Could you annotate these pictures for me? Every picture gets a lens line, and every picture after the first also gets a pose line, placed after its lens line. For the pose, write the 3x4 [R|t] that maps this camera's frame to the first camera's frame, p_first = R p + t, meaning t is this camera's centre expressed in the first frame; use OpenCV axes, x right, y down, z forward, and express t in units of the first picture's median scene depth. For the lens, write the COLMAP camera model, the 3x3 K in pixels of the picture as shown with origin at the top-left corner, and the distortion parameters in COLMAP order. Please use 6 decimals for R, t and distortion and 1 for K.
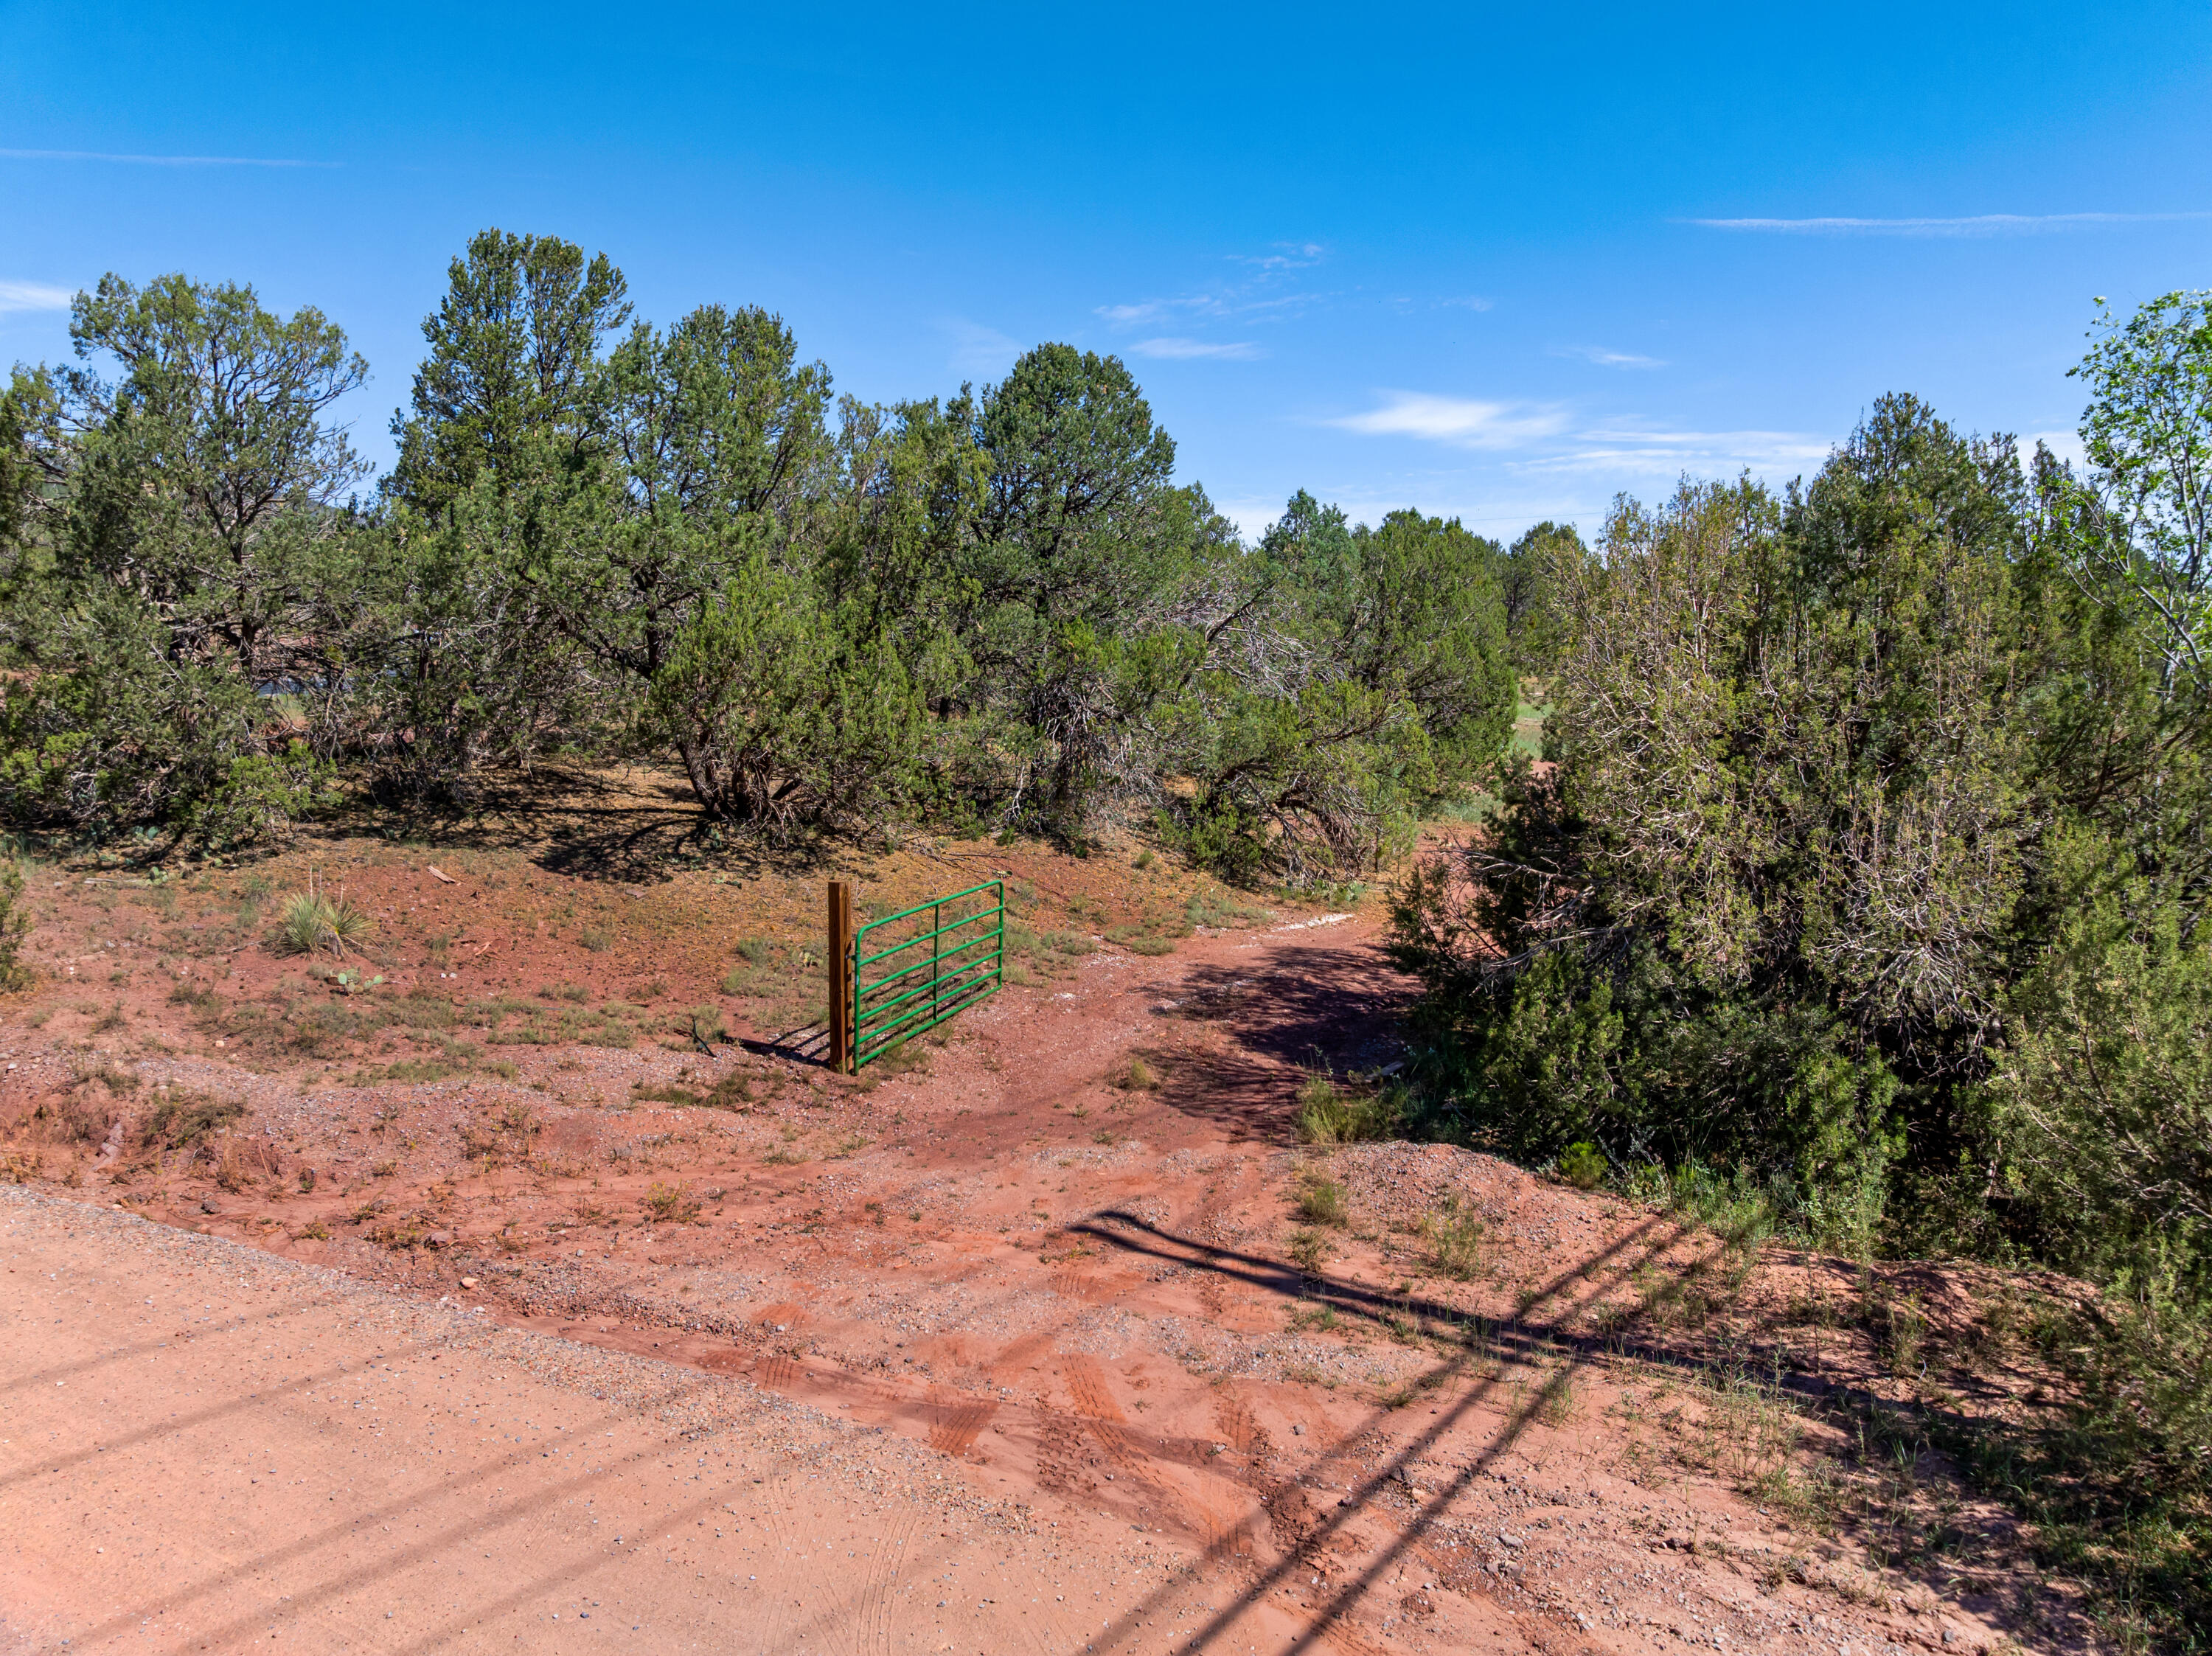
lens RADIAL K [[1561.1, 0, 1106.3], [0, 1561.1, 825.5], [0, 0, 1]] dist [-0.046176, 0.013849]
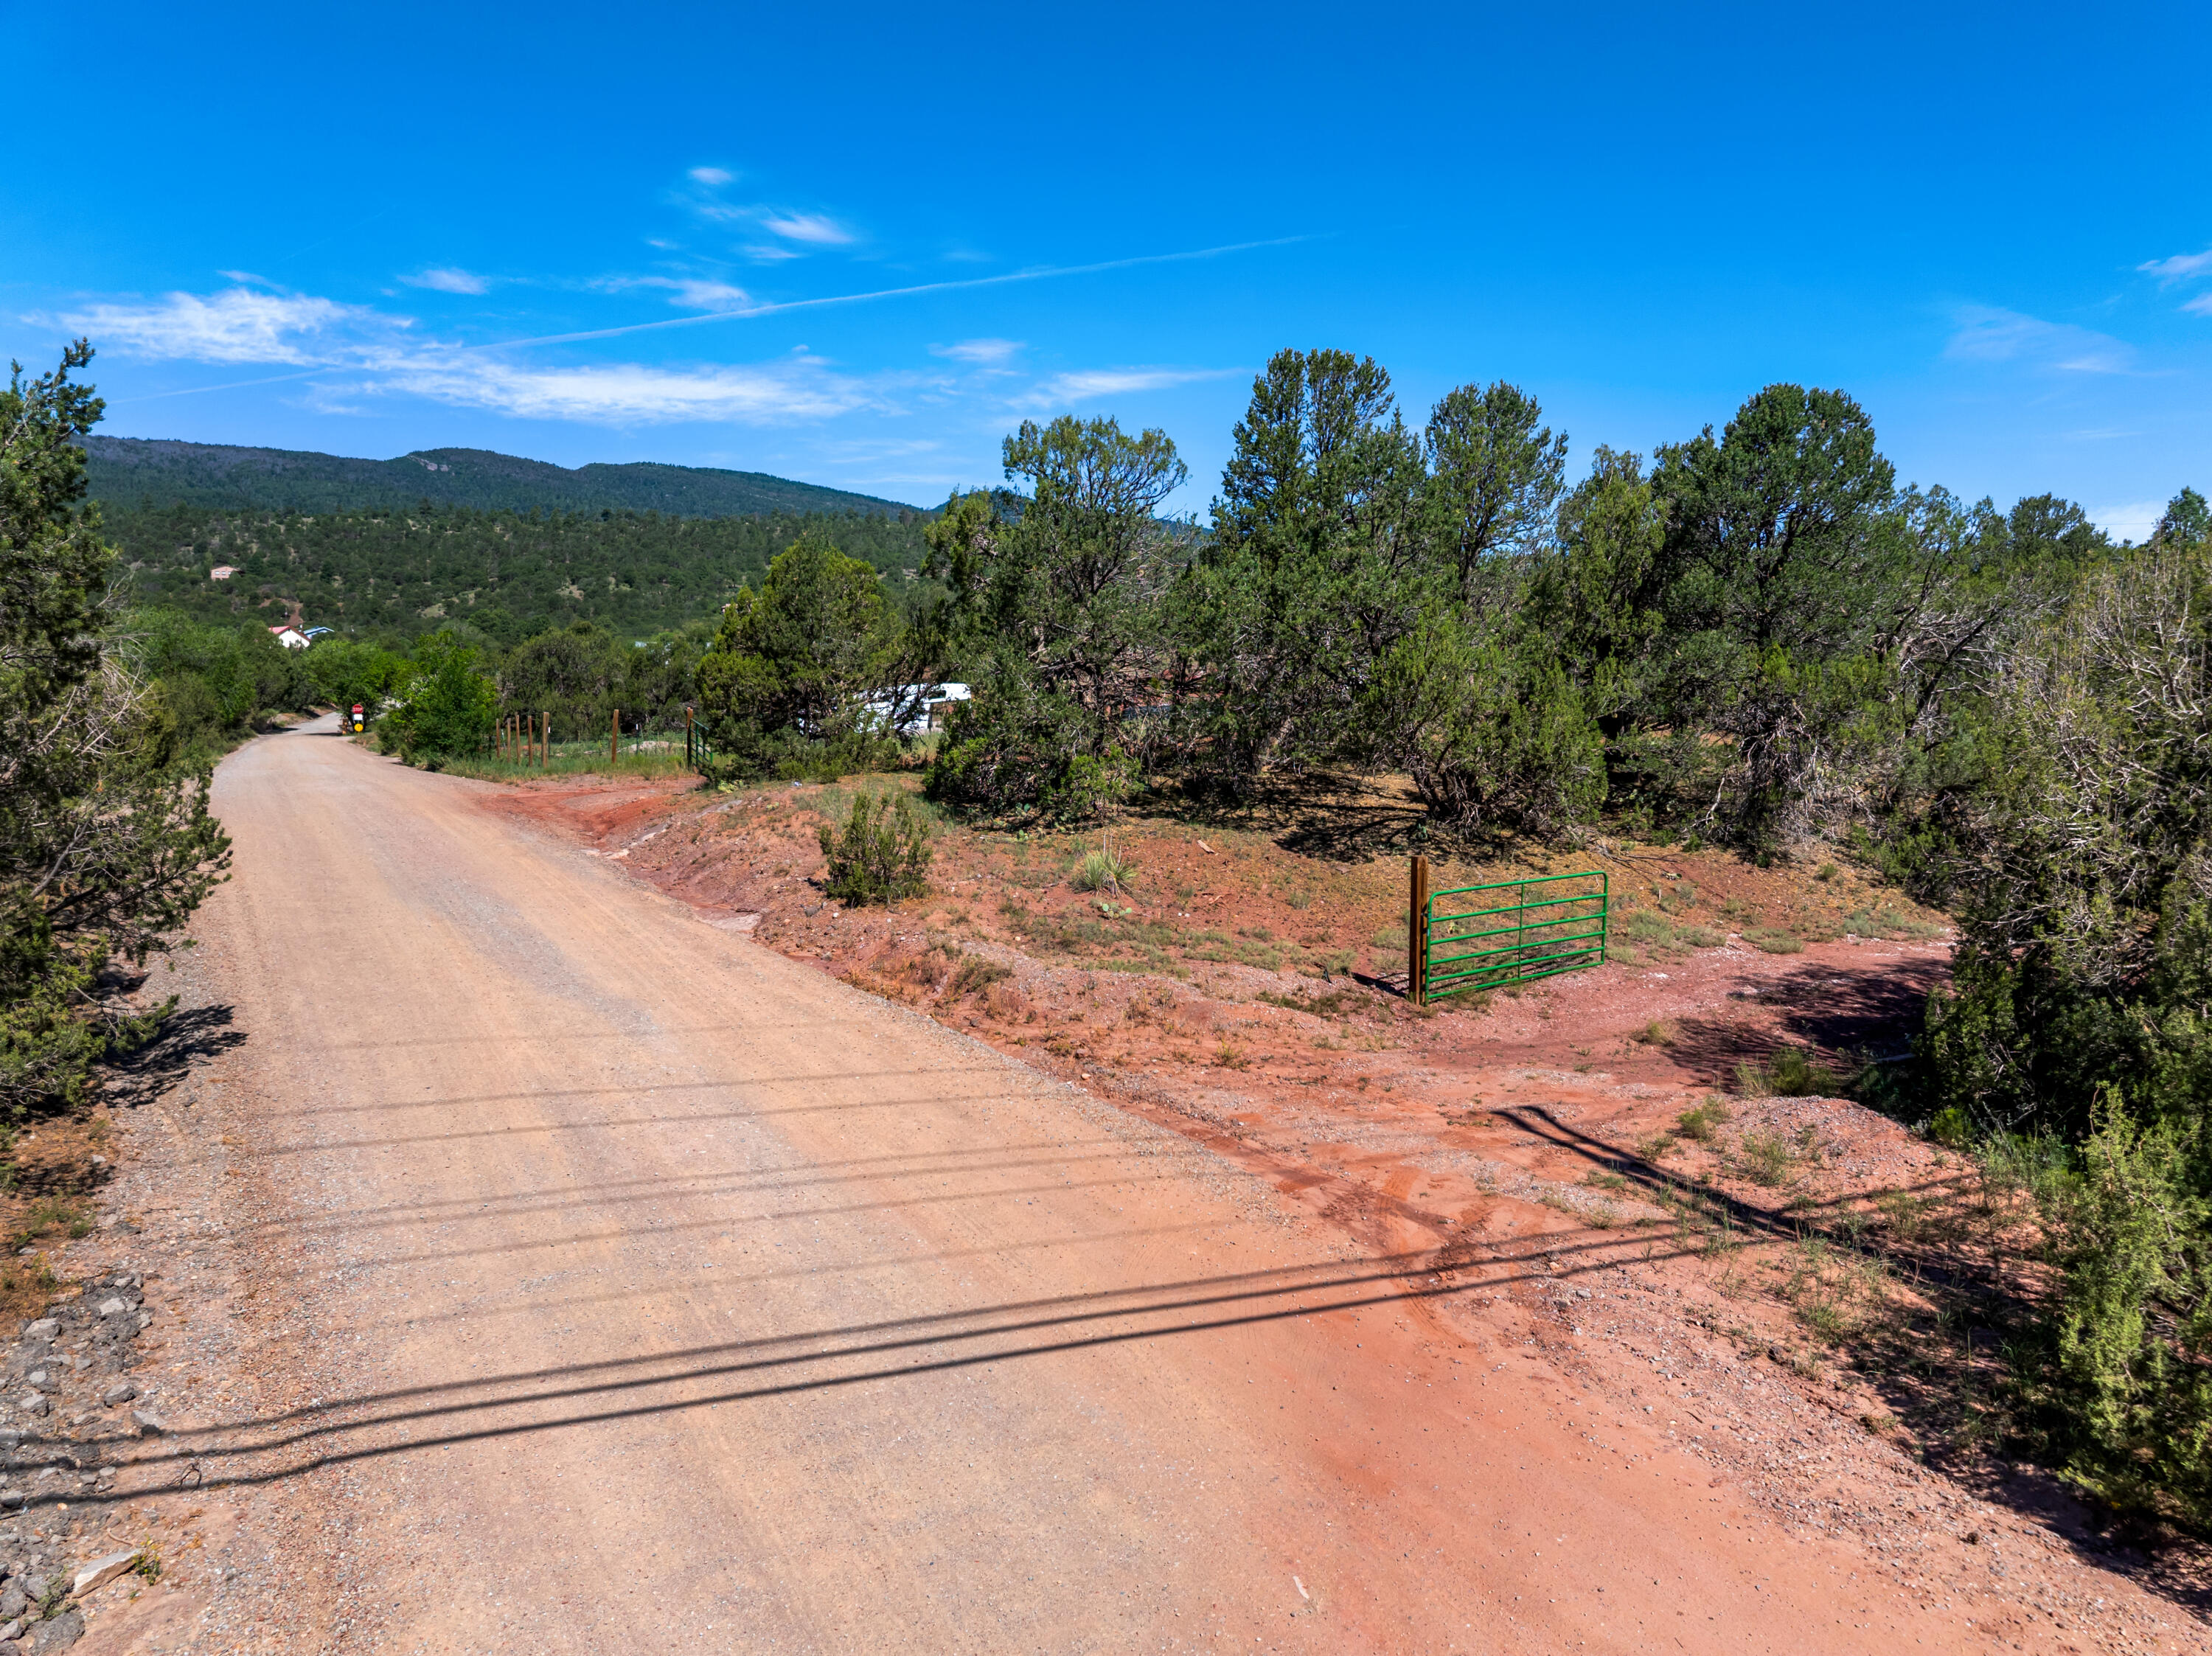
lens RADIAL K [[1561.1, 0, 1086.6], [0, 1561.1, 838.2], [0, 0, 1]] dist [-0.046176, 0.013849]
pose [[0.821655, 0.044414, -0.568252, 0.246226], [-0.048309, 0.998799, 0.008214, 0.017520], [0.567934, 0.020703, 0.822814, -0.166576]]
